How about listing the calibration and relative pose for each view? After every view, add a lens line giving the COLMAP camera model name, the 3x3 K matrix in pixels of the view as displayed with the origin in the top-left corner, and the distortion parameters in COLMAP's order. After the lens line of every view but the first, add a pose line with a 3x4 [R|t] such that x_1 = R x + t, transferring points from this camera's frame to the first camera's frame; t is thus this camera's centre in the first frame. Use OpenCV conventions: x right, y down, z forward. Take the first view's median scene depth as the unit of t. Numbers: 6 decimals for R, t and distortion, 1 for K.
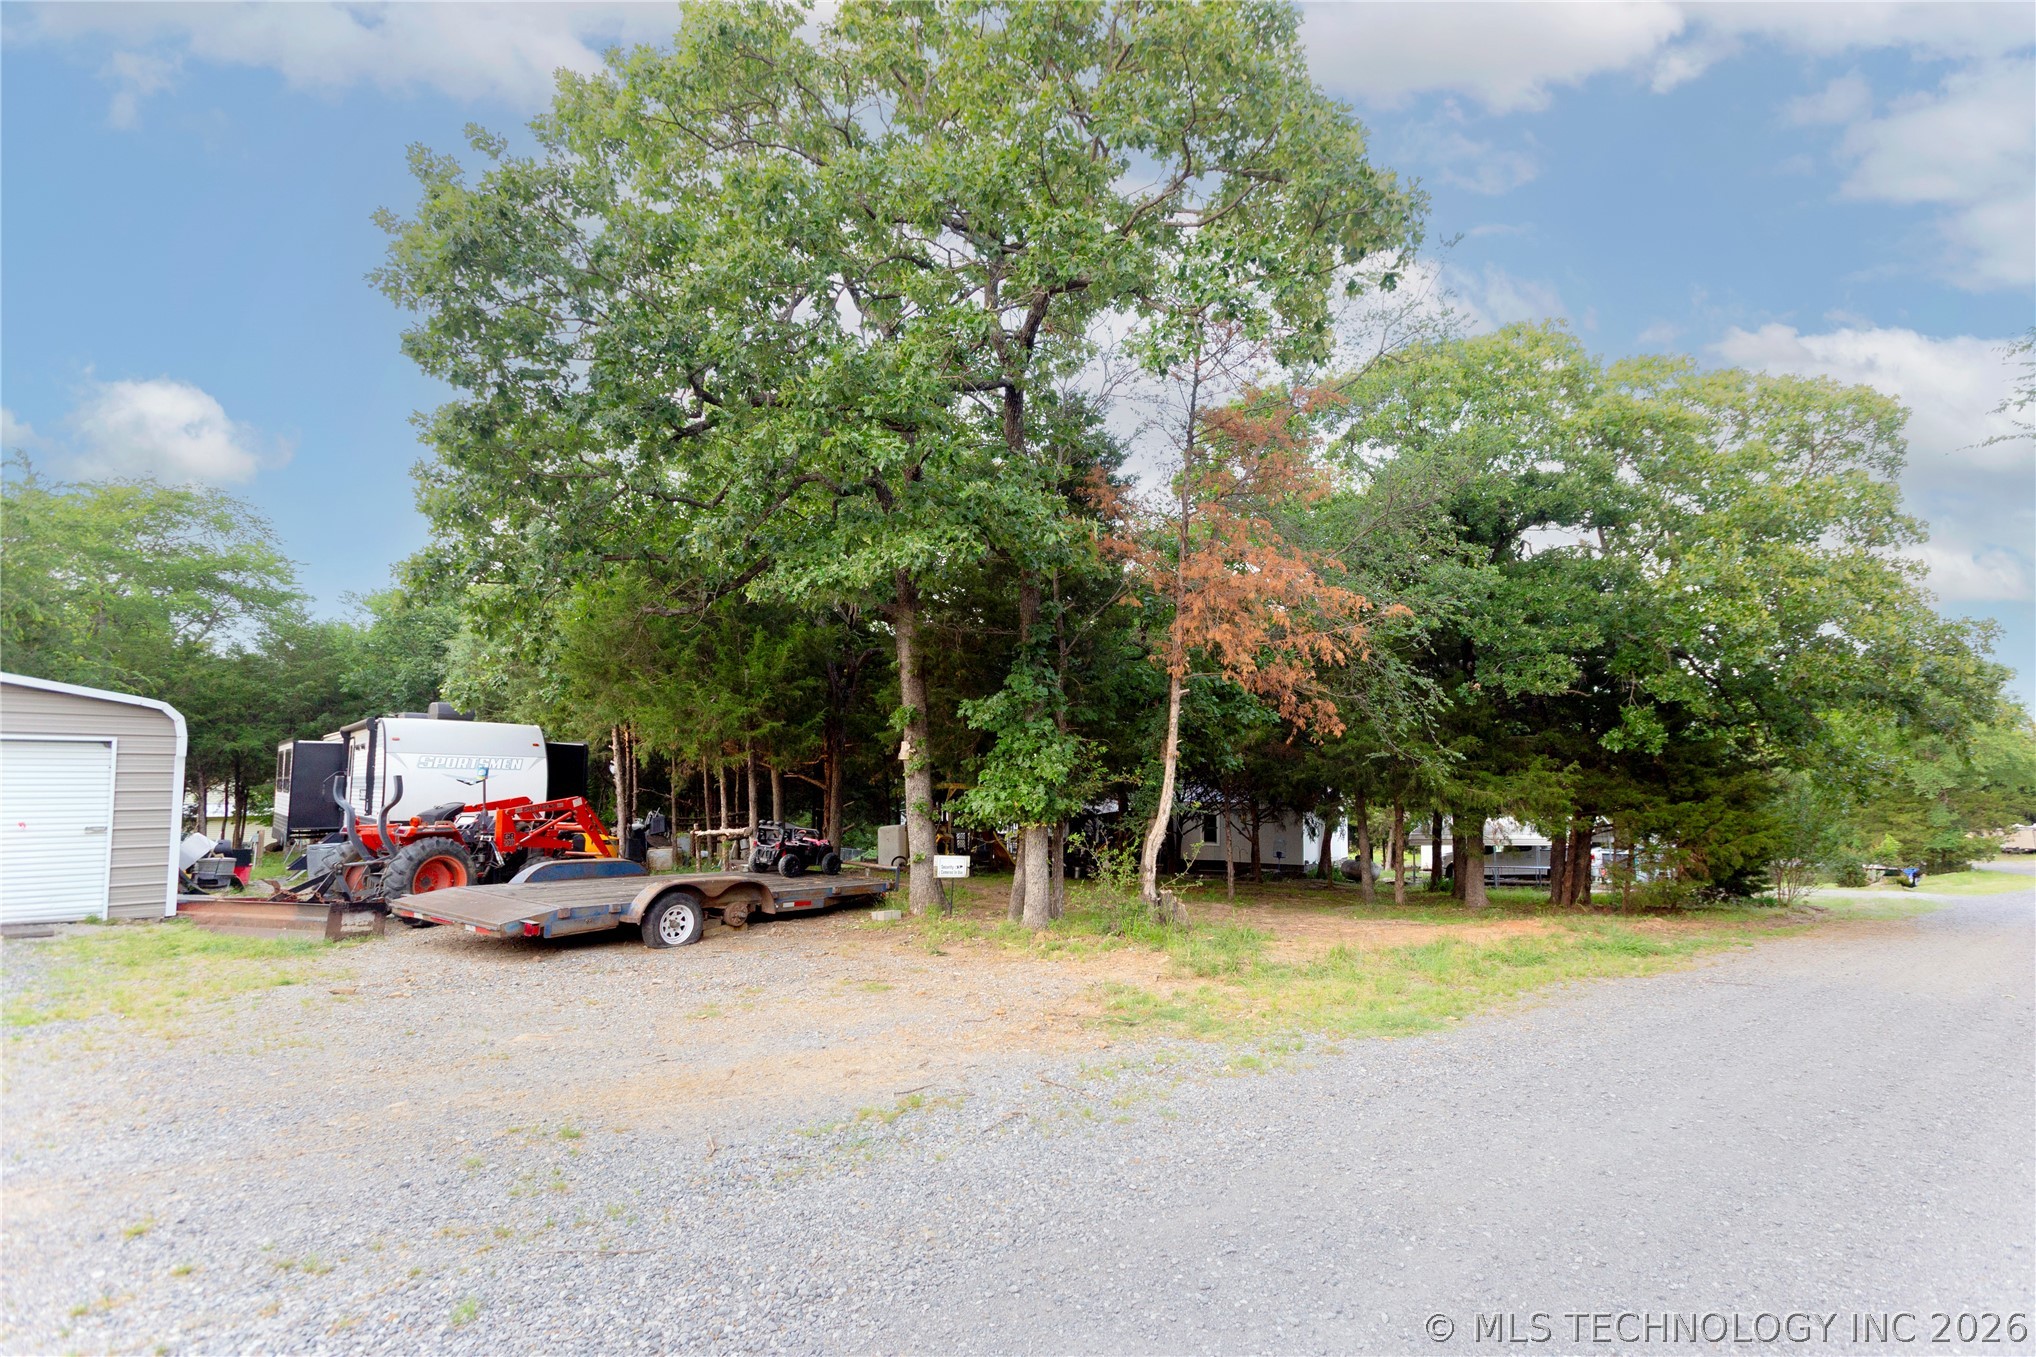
lens RADIAL K [[909.4, 0, 1060.0], [0, 909.4, 740.0], [0, 0, 1]] dist [-0.001971, 0.003161]
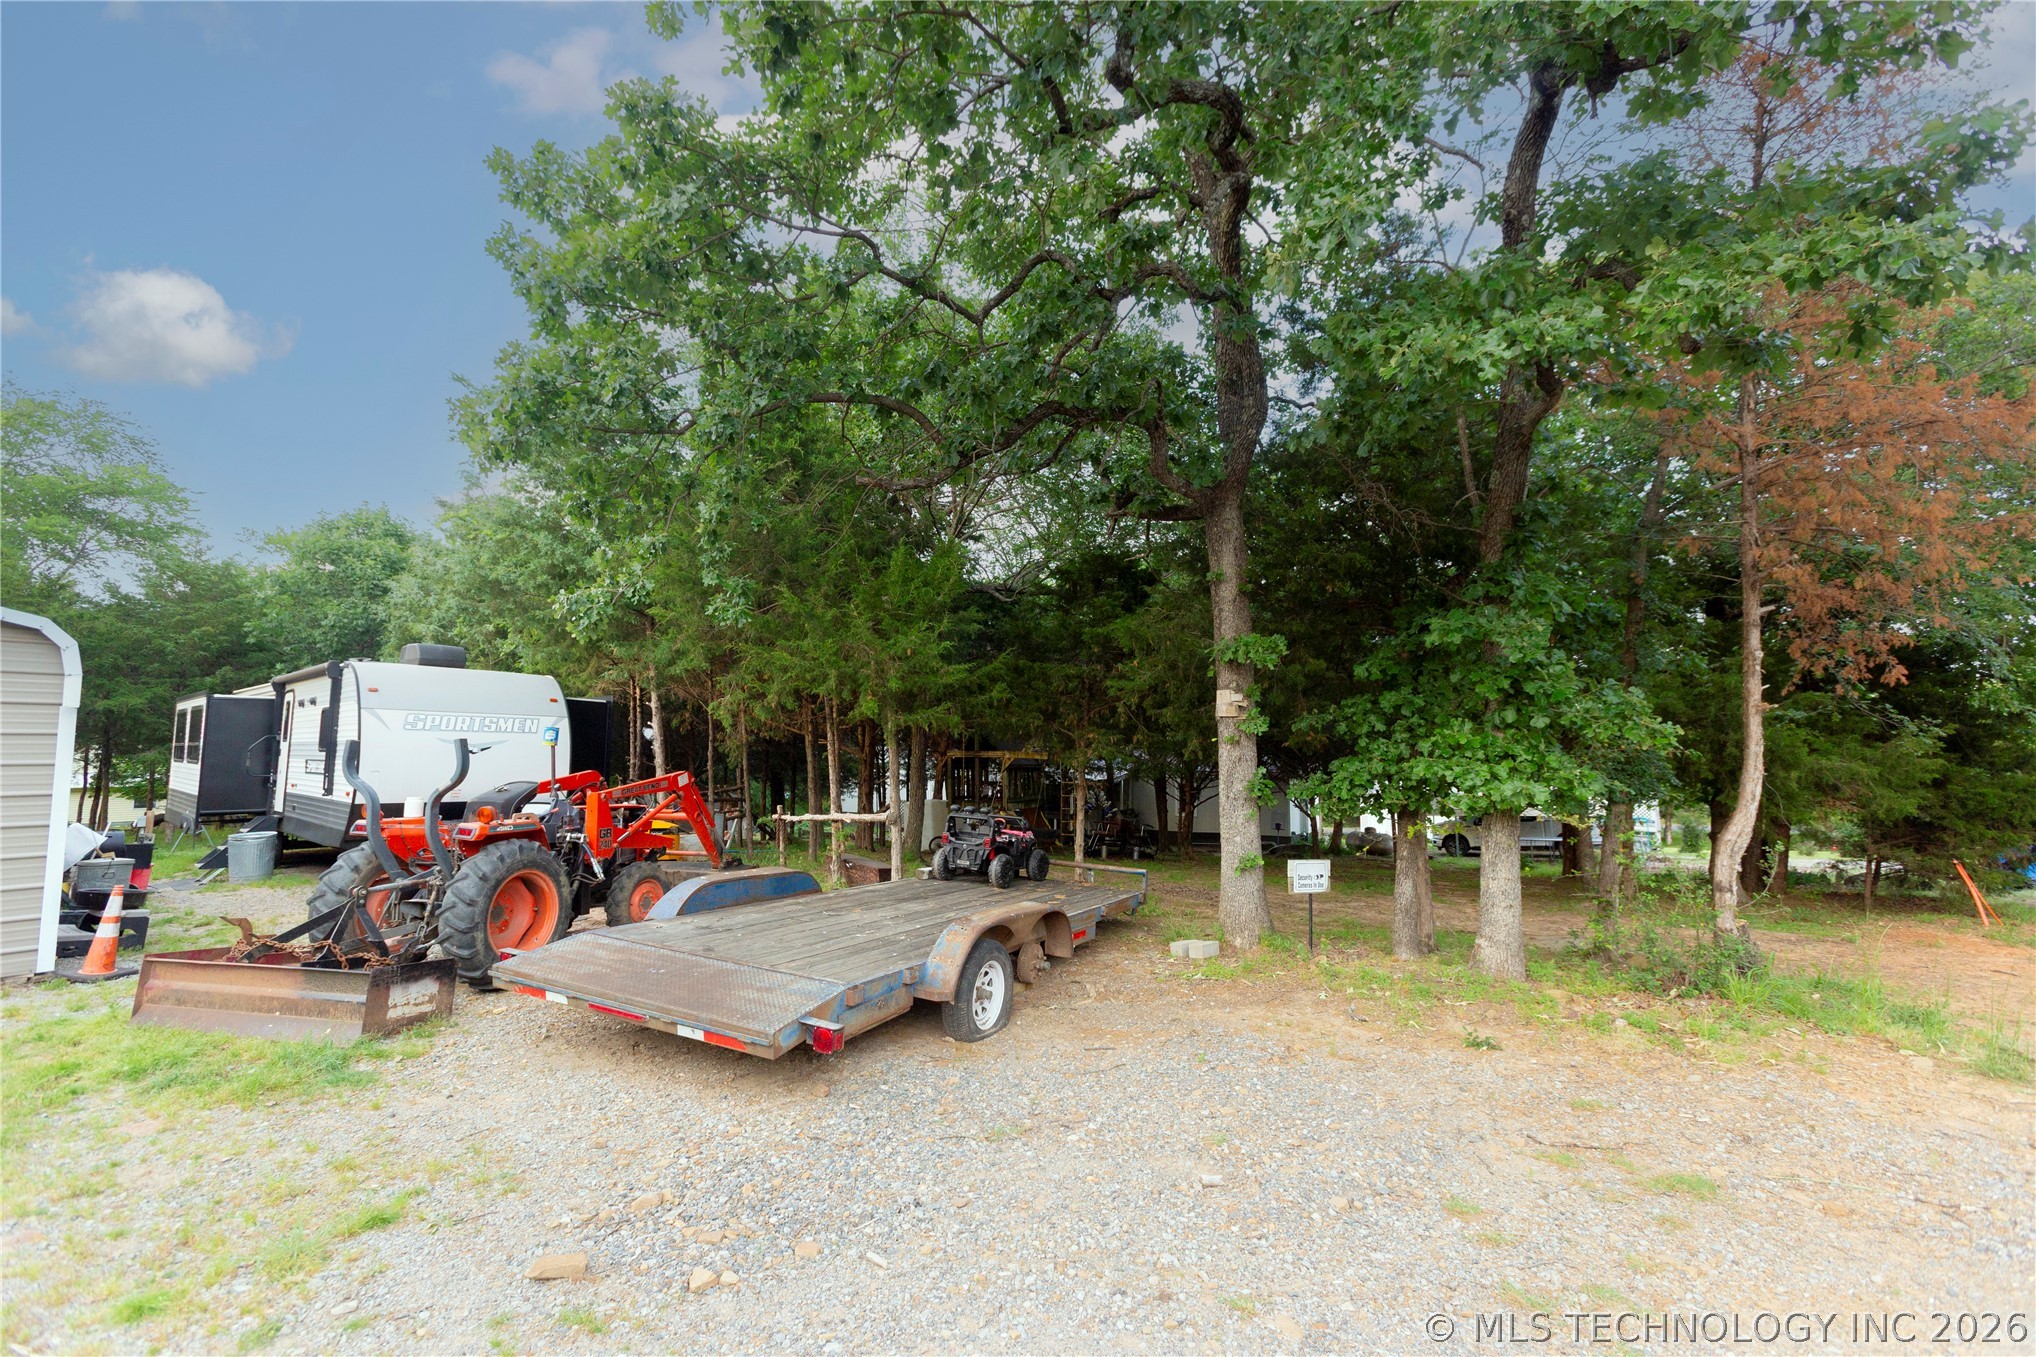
lens RADIAL K [[909.4, 0, 1009.6], [0, 909.4, 675.3], [0, 0, 1]] dist [-0.001971, 0.003161]
pose [[0.998236, 0.005839, 0.059090, -0.274382], [-0.003542, 0.999237, -0.038892, 0.014066], [-0.059272, 0.038615, 0.997495, 0.257738]]
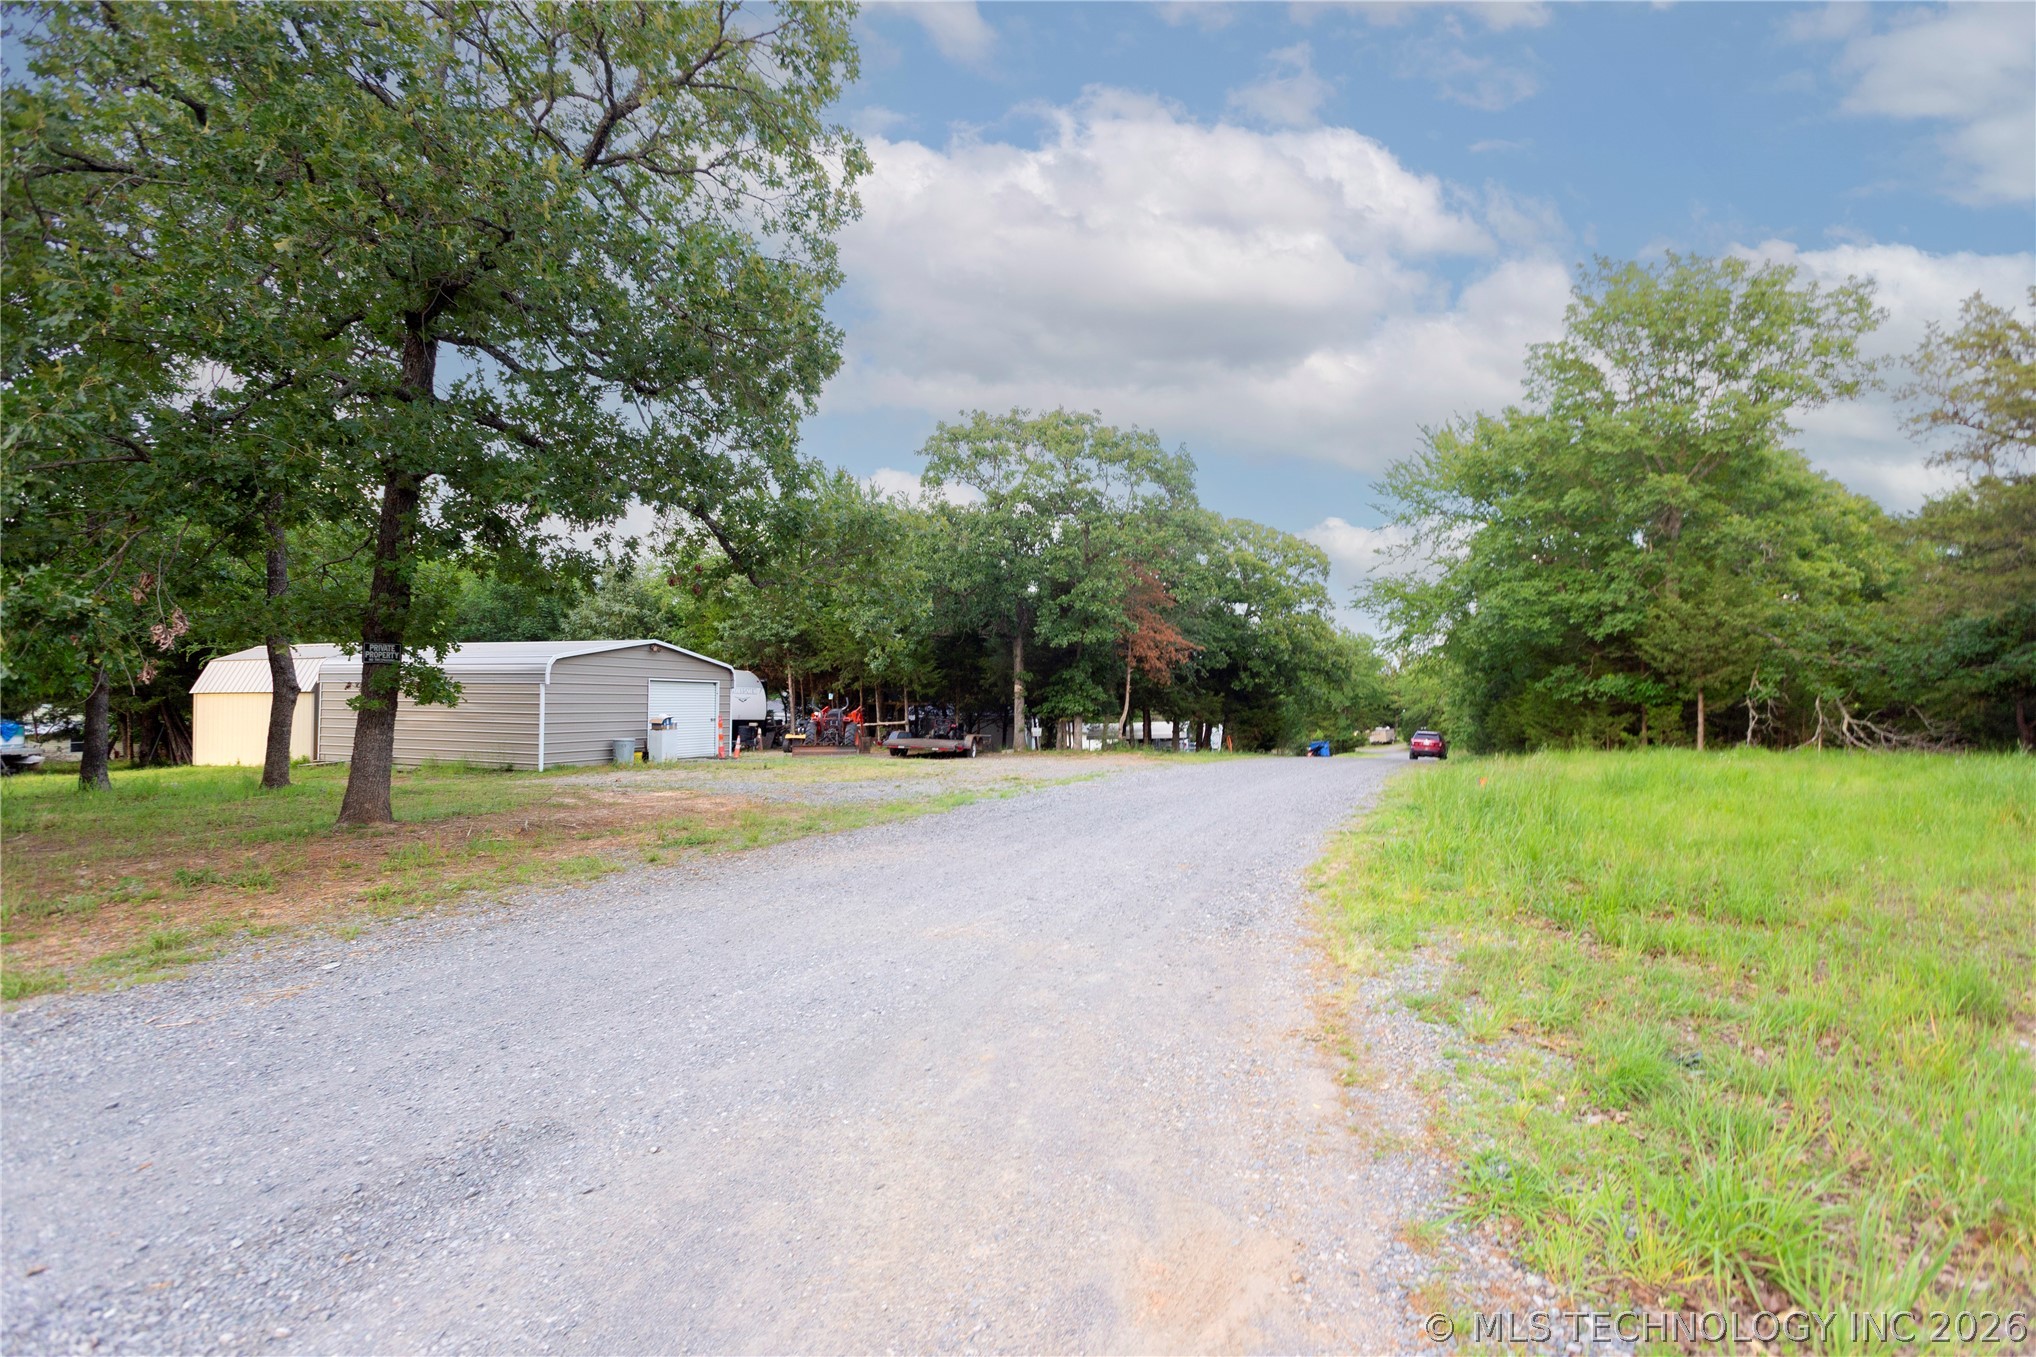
lens RADIAL K [[909.4, 0, 1013.3], [0, 909.4, 684.7], [0, 0, 1]] dist [-0.001971, 0.003161]
pose [[0.916323, 0.012910, 0.400231, -0.881679], [-0.024327, 0.999429, 0.023457, -0.040418], [-0.399700, -0.031231, 0.916114, -0.971887]]
